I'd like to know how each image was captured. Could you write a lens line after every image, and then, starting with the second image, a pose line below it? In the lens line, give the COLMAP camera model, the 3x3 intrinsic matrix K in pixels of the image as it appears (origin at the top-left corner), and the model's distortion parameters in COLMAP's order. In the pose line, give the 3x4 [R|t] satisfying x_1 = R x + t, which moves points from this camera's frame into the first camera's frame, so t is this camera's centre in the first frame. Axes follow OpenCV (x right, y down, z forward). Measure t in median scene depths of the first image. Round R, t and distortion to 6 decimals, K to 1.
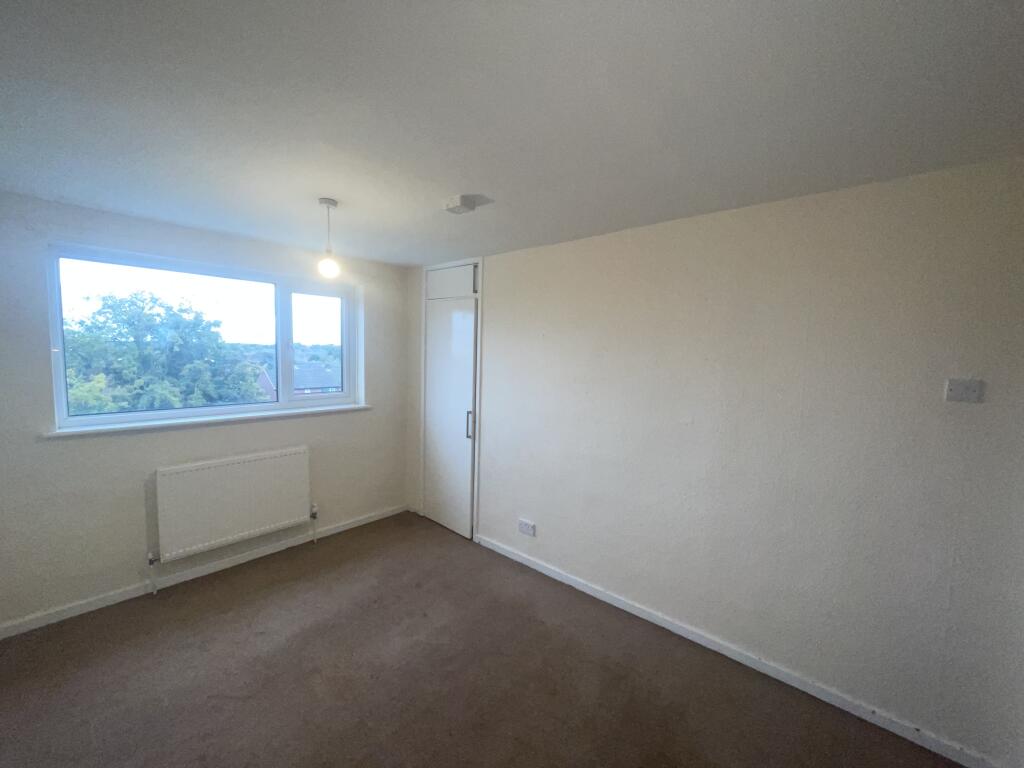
lens RADIAL K [[409.0, 0, 518.2], [0, 409.0, 381.8], [0, 0, 1]] dist [-0.010772, -0.000412]
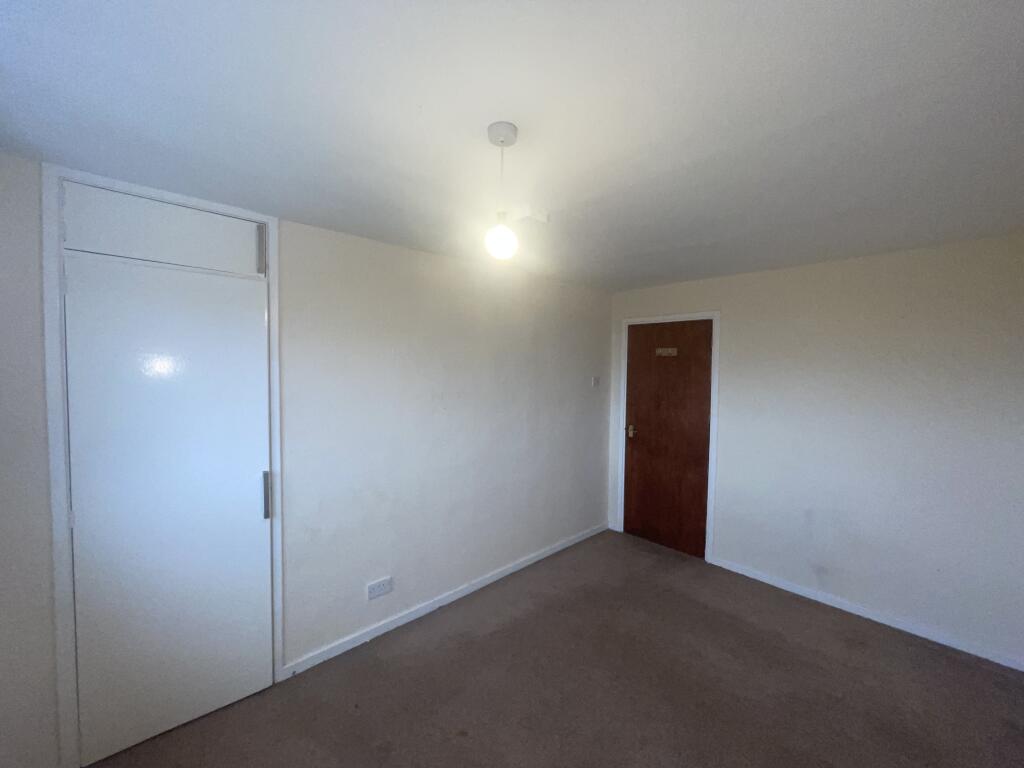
lens RADIAL K [[409.0, 0, 518.2], [0, 409.0, 381.8], [0, 0, 1]] dist [-0.010772, -0.000412]
pose [[0.089498, -0.058110, 0.994290, -0.682999], [0.064918, 0.996514, 0.052396, -0.067080], [-0.993869, 0.059858, 0.092959, 0.593269]]
